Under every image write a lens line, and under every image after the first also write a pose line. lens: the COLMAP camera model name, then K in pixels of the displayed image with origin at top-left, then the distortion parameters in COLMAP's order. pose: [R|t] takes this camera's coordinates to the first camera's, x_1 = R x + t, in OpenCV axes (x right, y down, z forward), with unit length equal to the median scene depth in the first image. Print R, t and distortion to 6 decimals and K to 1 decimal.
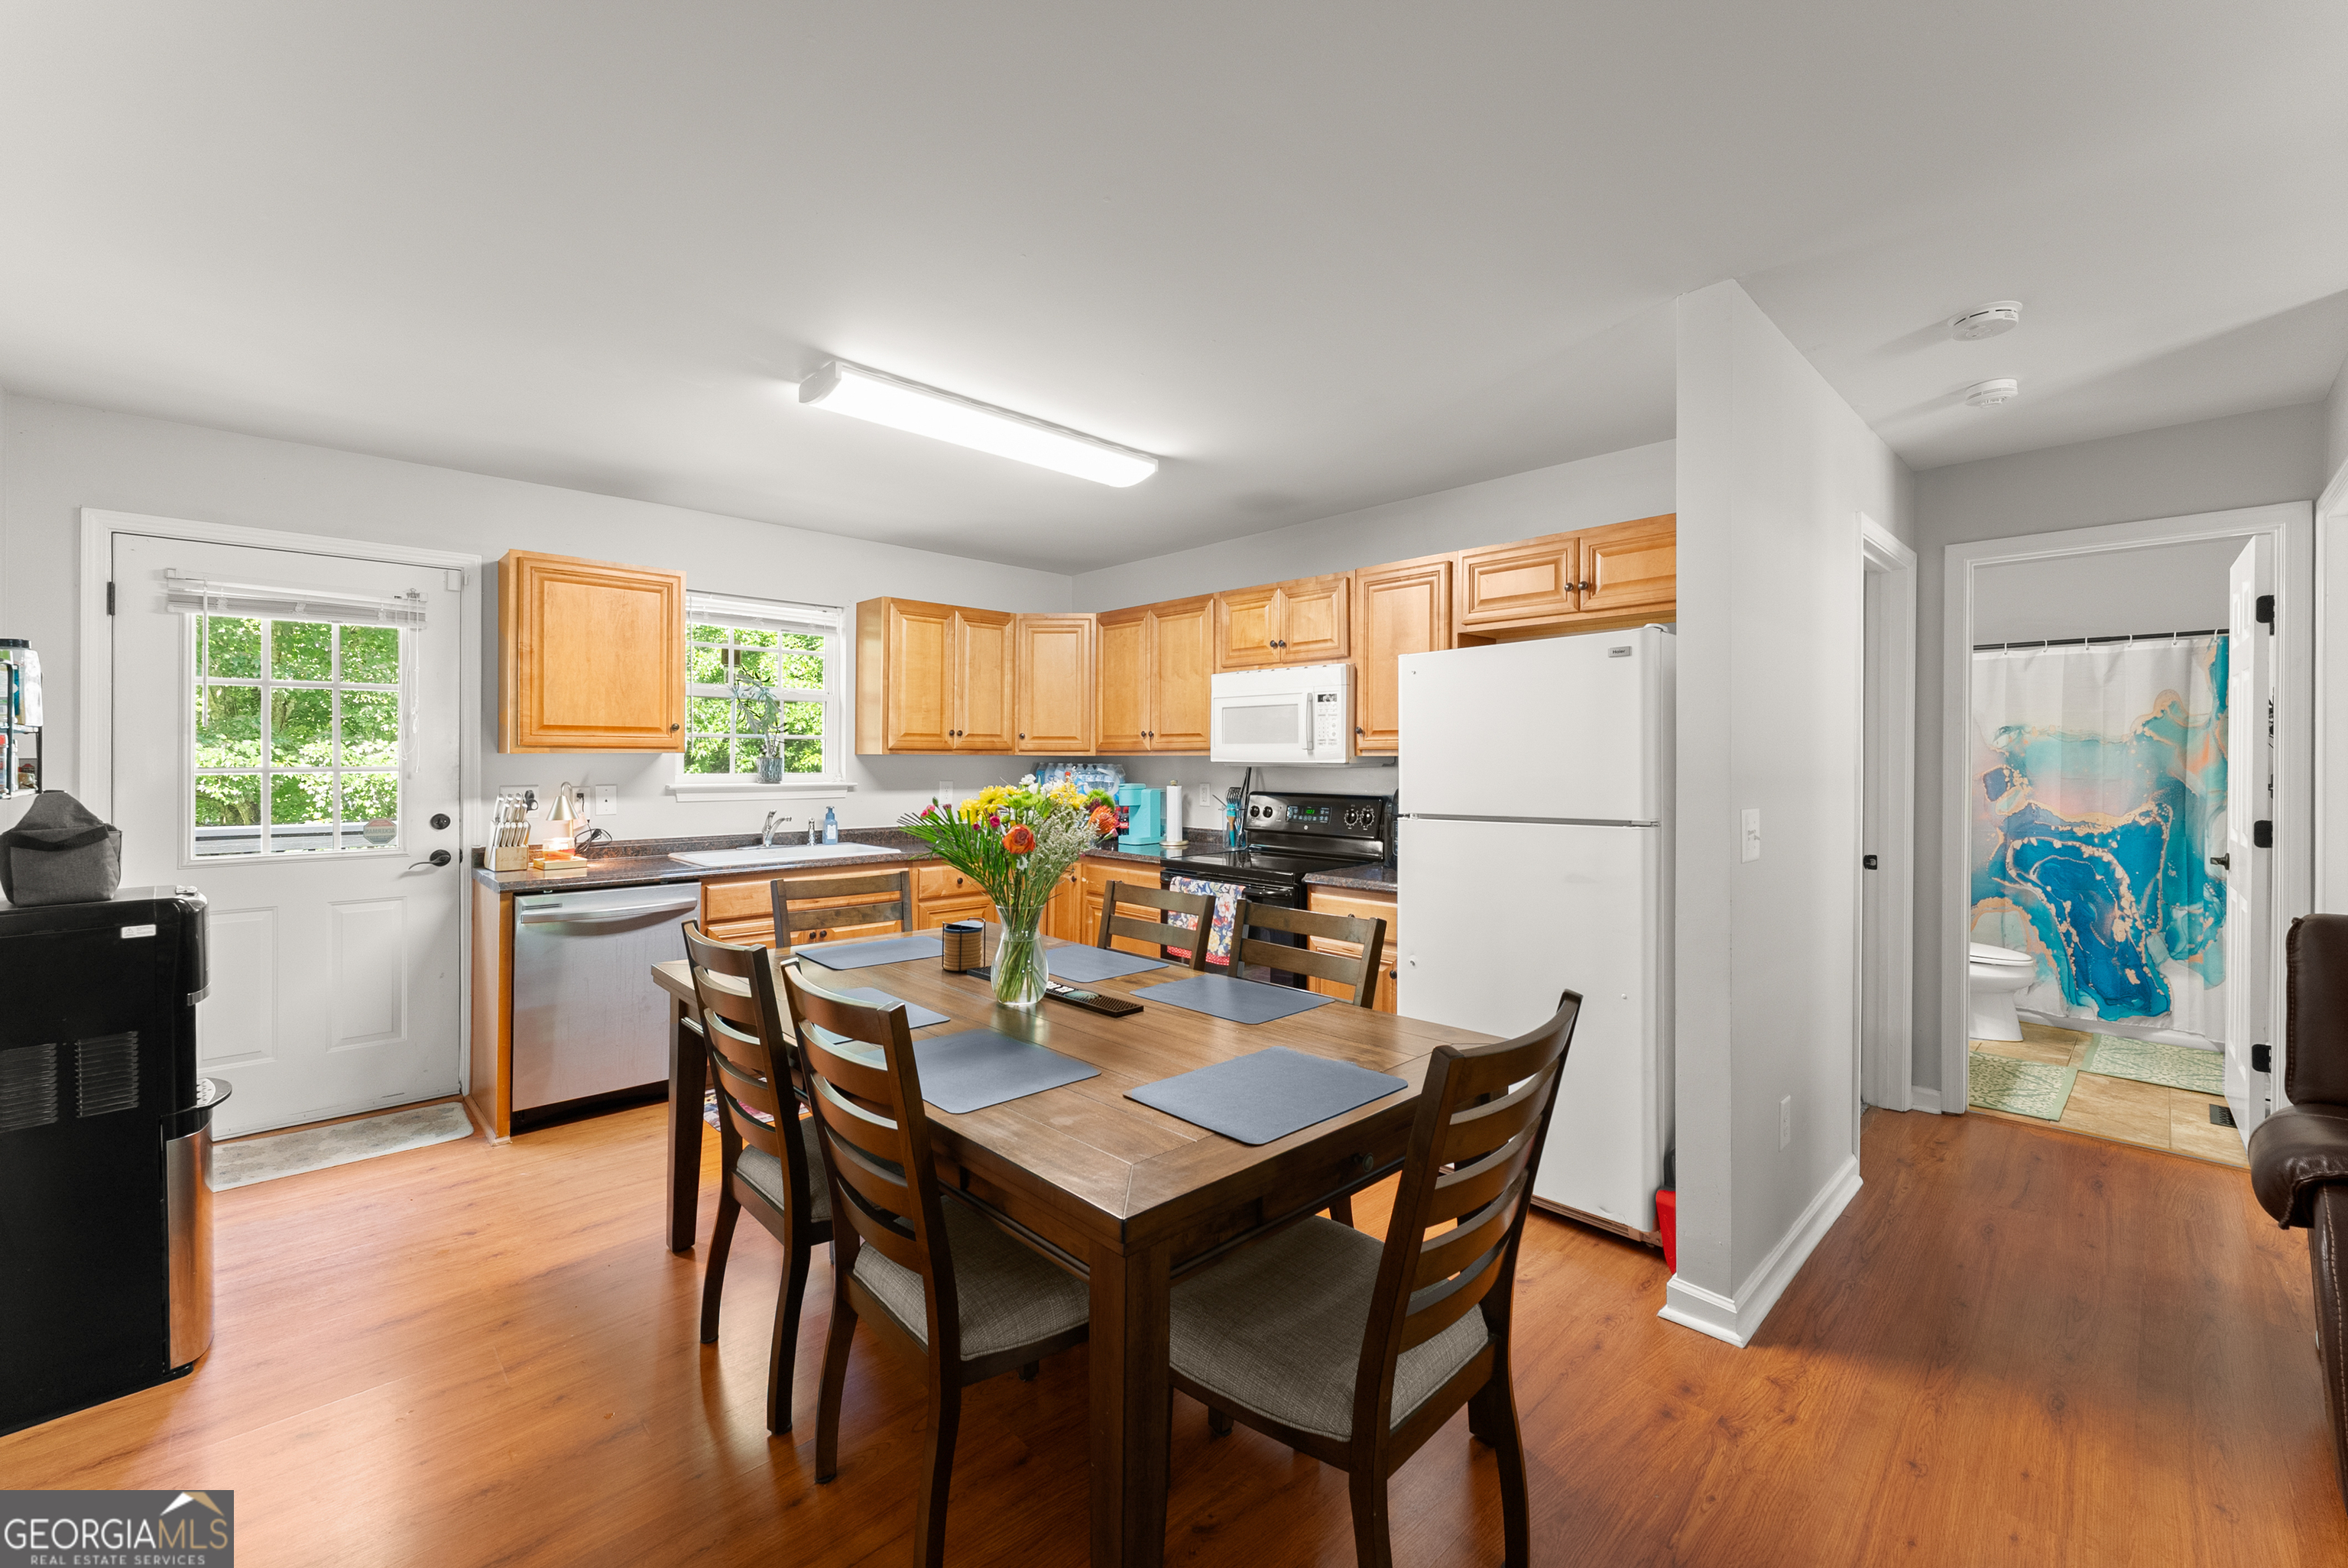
lens RADIAL K [[948.3, 0, 1165.2], [0, 948.3, 756.5], [0, 0, 1]] dist [0.002784, 0.000035]
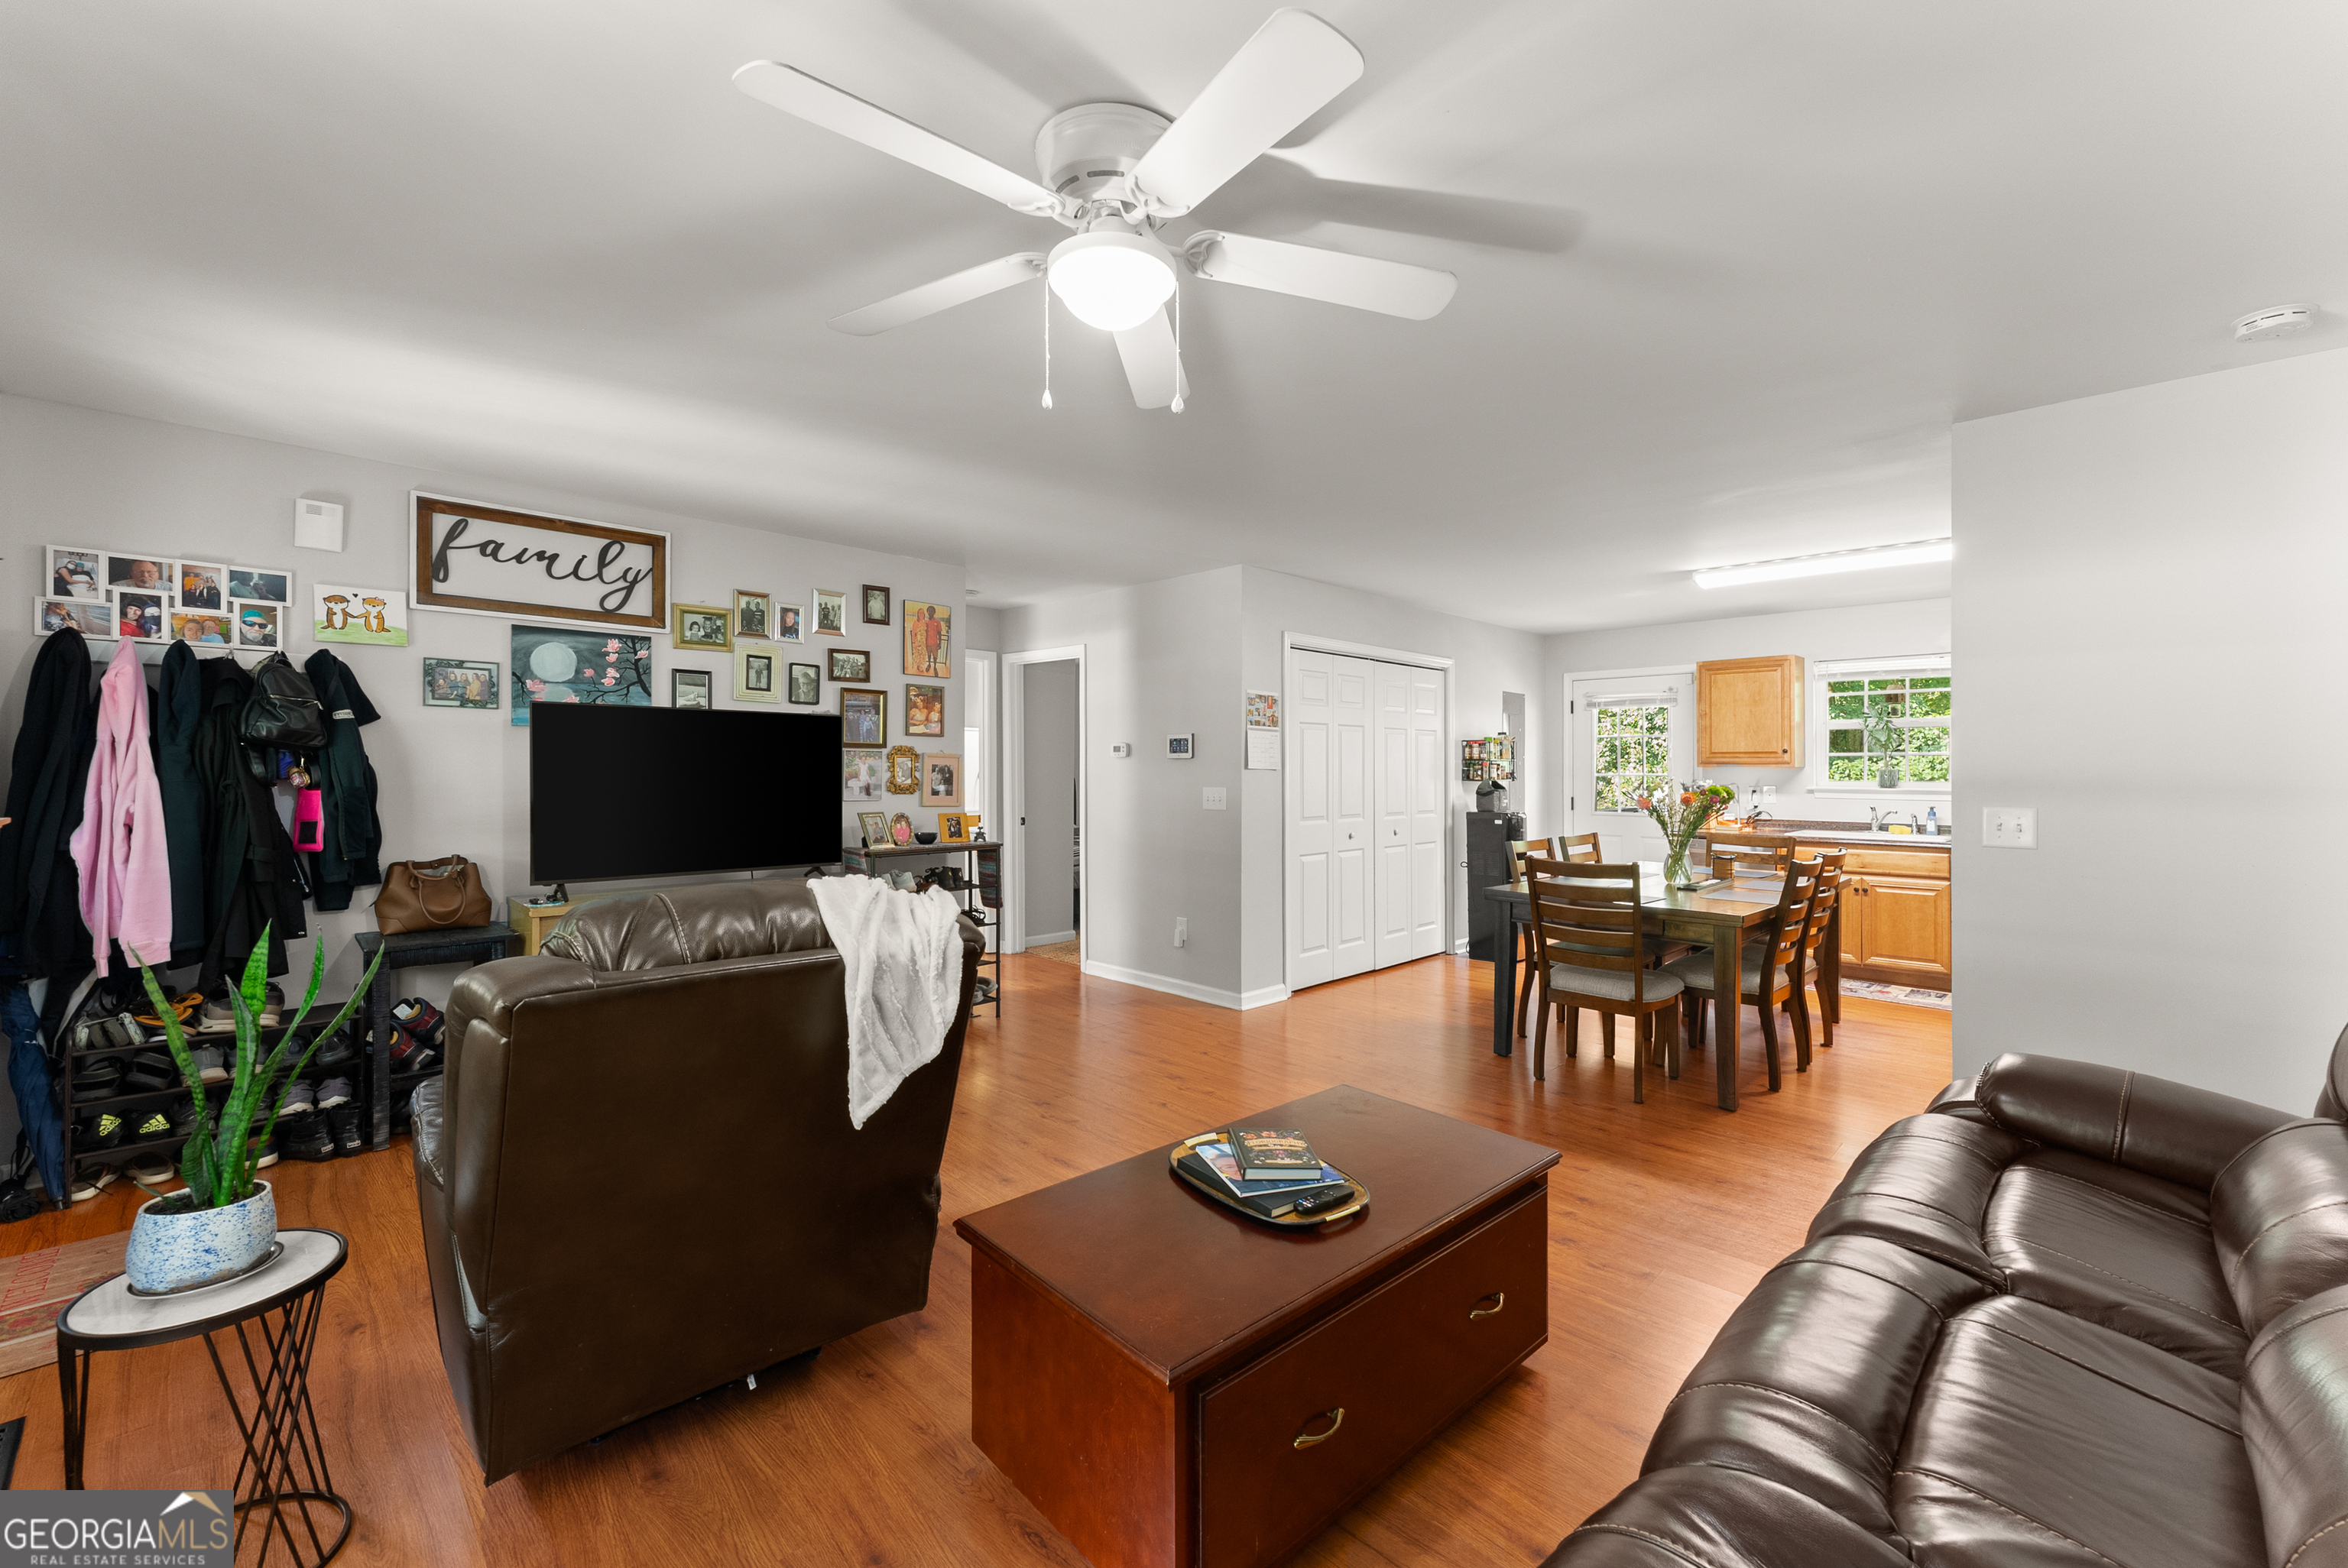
lens RADIAL K [[948.3, 0, 1177.9], [0, 948.3, 765.3], [0, 0, 1]] dist [0.002784, 0.000035]
pose [[0.024936, -0.005495, -0.999674, 1.043937], [-0.001292, 0.999984, -0.005529, 0.004361], [0.999688, 0.001430, 0.024928, -0.091368]]
